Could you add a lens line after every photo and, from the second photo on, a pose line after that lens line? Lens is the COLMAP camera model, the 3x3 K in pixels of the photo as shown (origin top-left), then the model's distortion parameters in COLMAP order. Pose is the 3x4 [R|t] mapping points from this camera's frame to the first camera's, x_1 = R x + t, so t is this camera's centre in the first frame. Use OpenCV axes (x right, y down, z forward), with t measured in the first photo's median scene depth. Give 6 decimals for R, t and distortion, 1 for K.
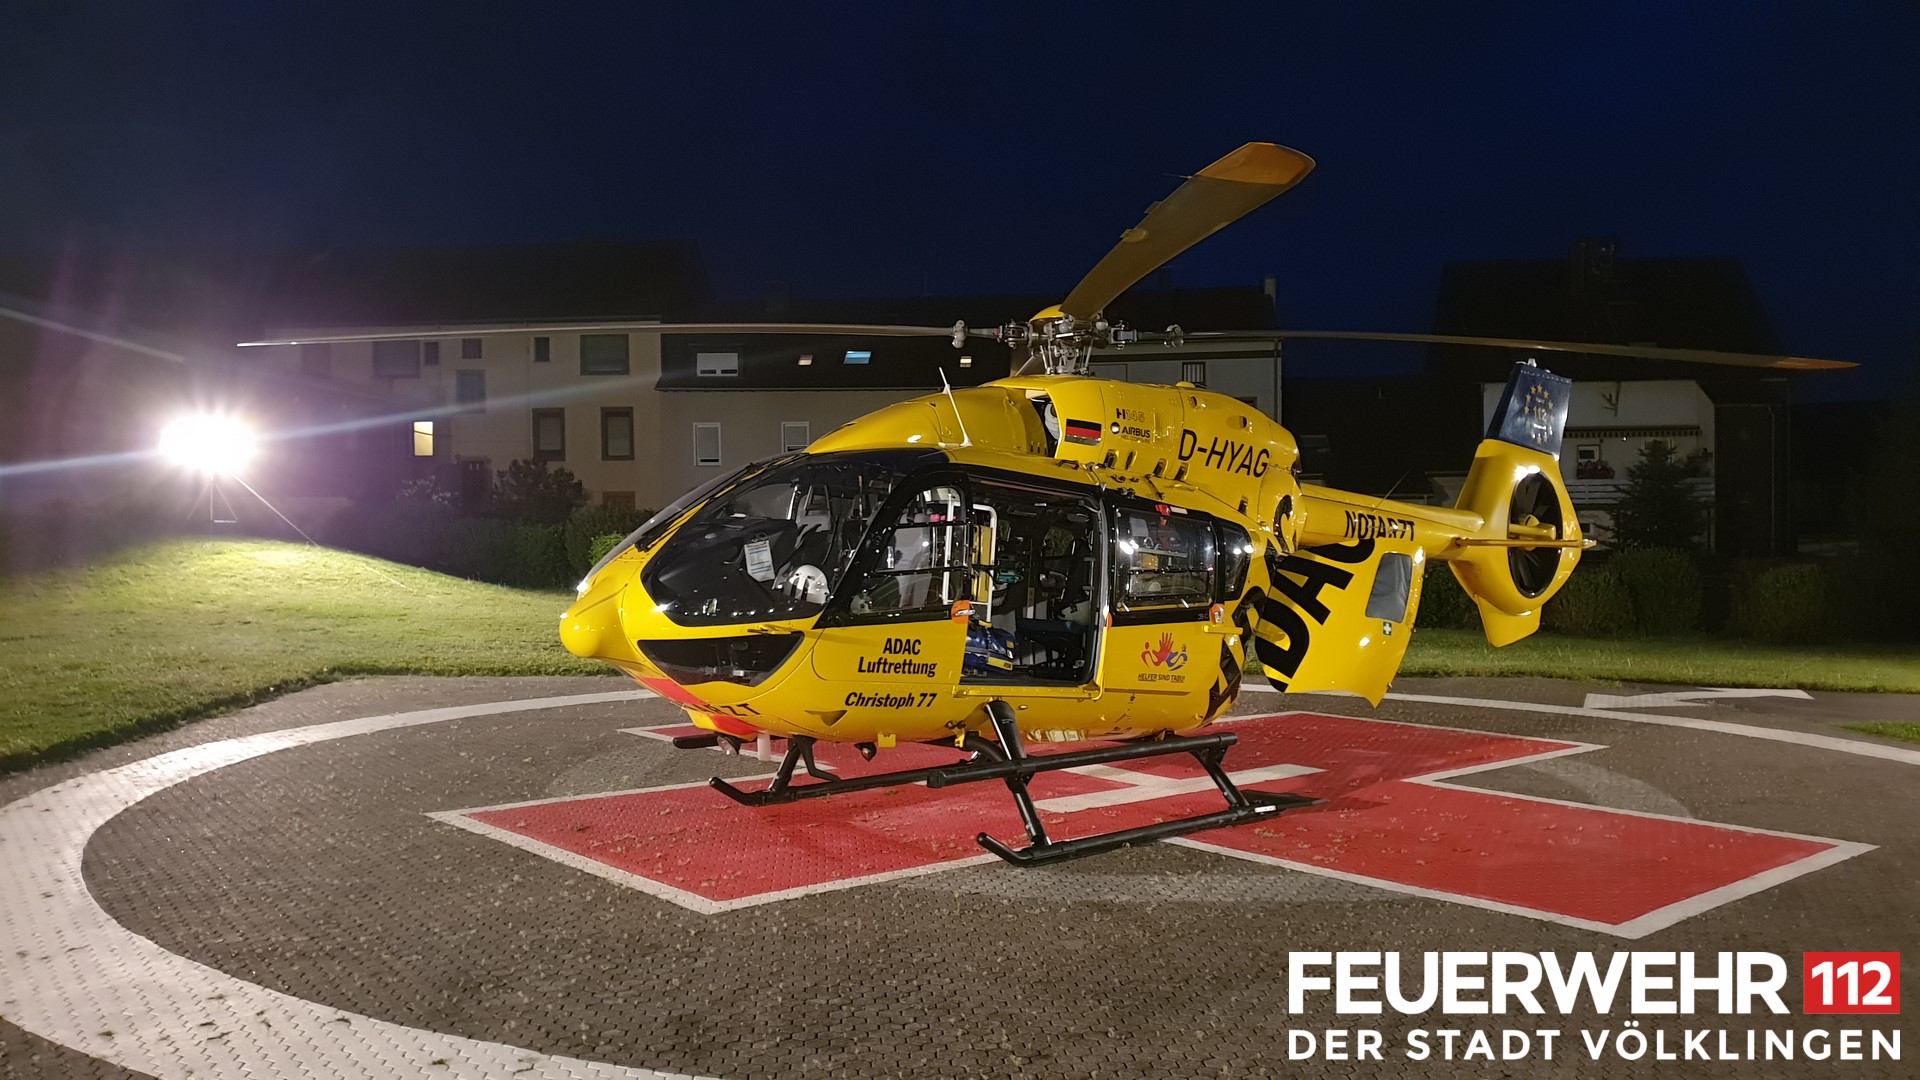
lens RADIAL K [[1423.8, 0, 968.8], [0, 1423.8, 546.8], [0, 0, 1]] dist [0.000640, -0.007797]
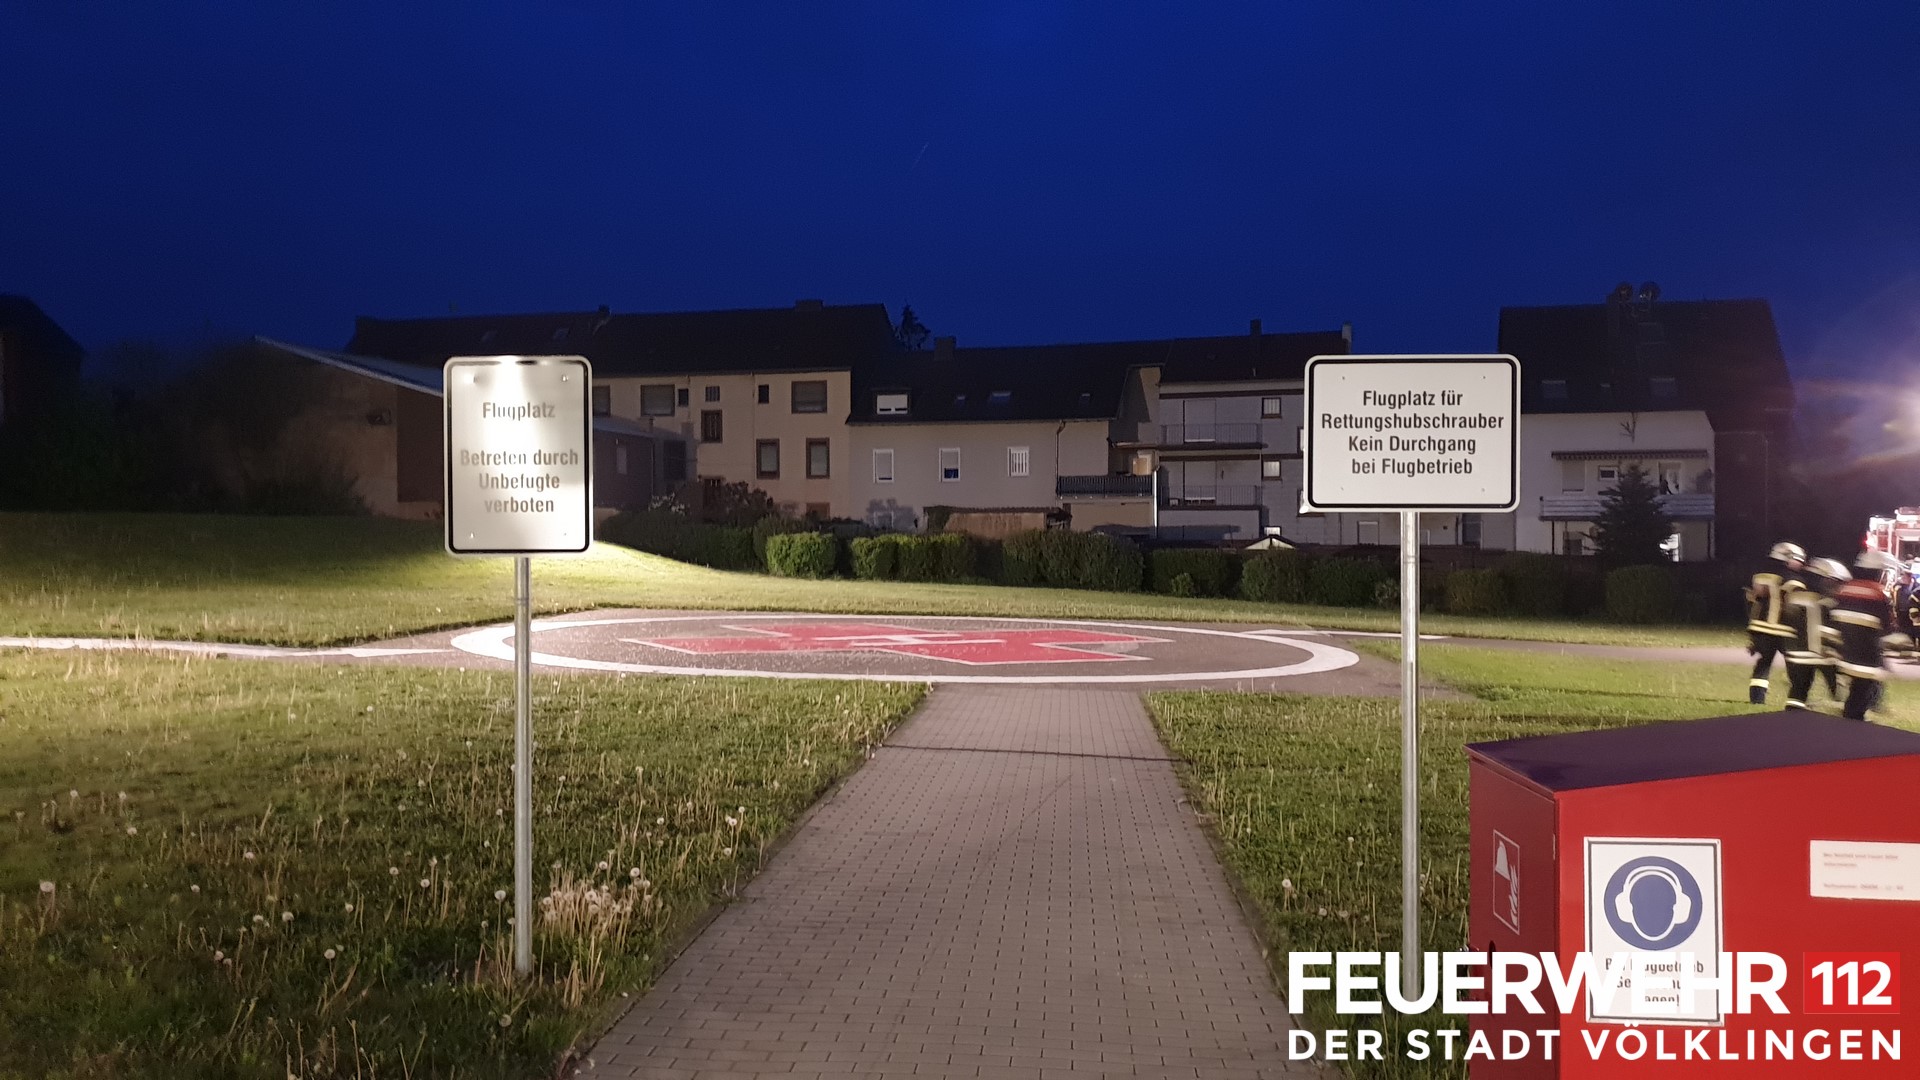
lens RADIAL K [[1423.8, 0, 951.4], [0, 1423.8, 538.8], [0, 0, 1]] dist [0.000640, -0.007797]
pose [[0.981030, 0.008225, -0.193684, 0.126934], [-0.010088, 0.999912, -0.008637, 0.004145], [0.193595, 0.010427, 0.981026, -0.253170]]
